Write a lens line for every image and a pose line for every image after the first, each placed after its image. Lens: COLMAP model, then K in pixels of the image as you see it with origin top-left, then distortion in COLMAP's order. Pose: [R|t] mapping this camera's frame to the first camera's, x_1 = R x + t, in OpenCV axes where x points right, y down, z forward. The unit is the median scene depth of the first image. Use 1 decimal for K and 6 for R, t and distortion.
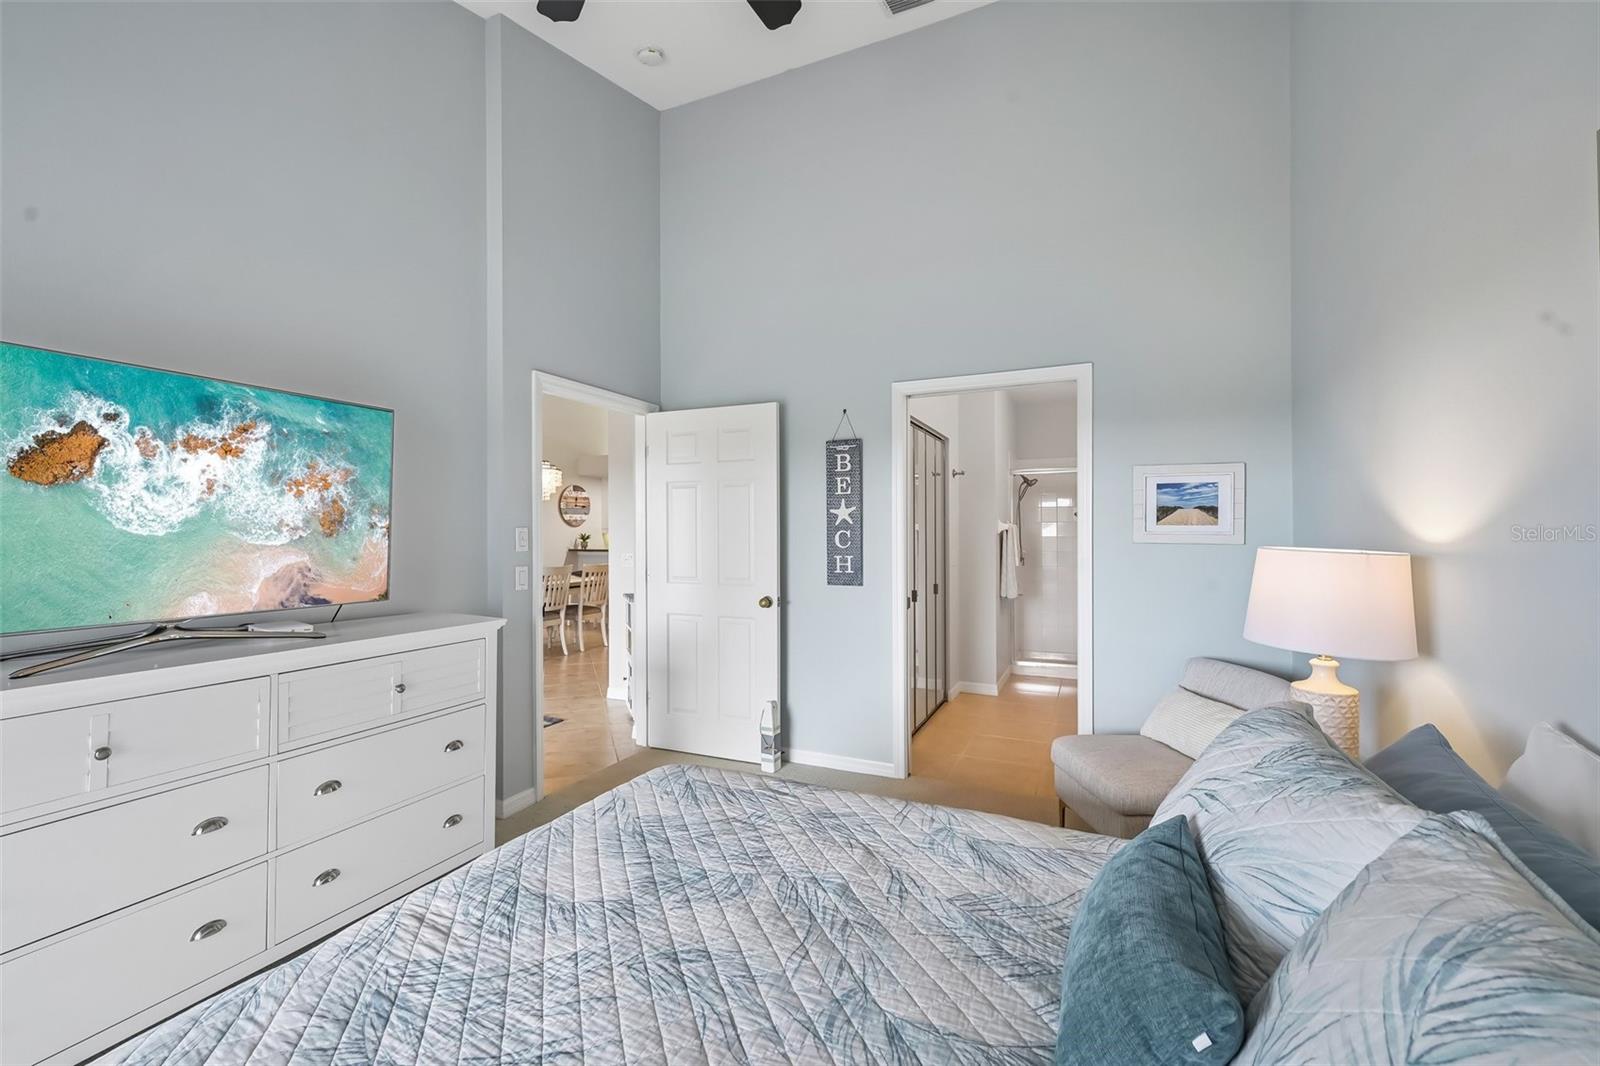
lens RADIAL K [[669.9, 0, 800.0], [0, 669.9, 533.0], [0, 0, 1]] dist [-0.000780, 0.000198]
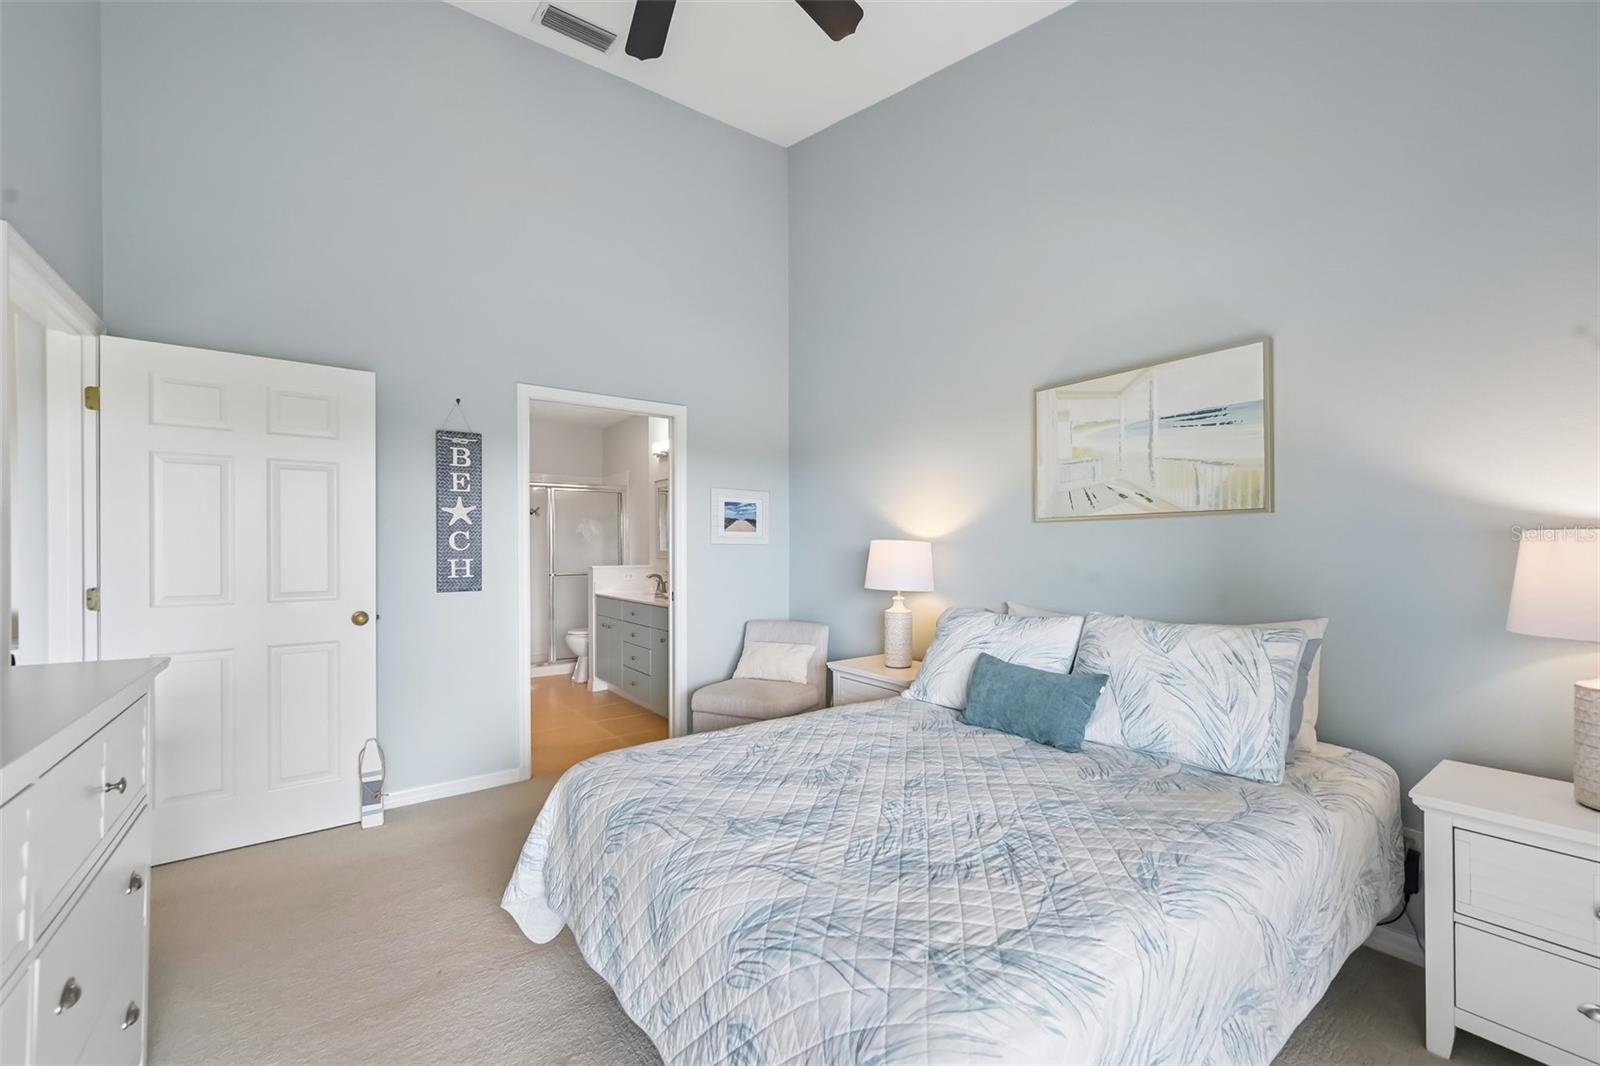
lens RADIAL K [[660.6, 0, 824.6], [0, 660.6, 548.8], [0, 0, 1]] dist [-0.001076, -0.000167]
pose [[0.461758, 0.000533, 0.887006, -0.505839], [0.006203, 0.999973, -0.003830, 0.026714], [-0.886984, 0.007270, 0.461742, 0.143804]]
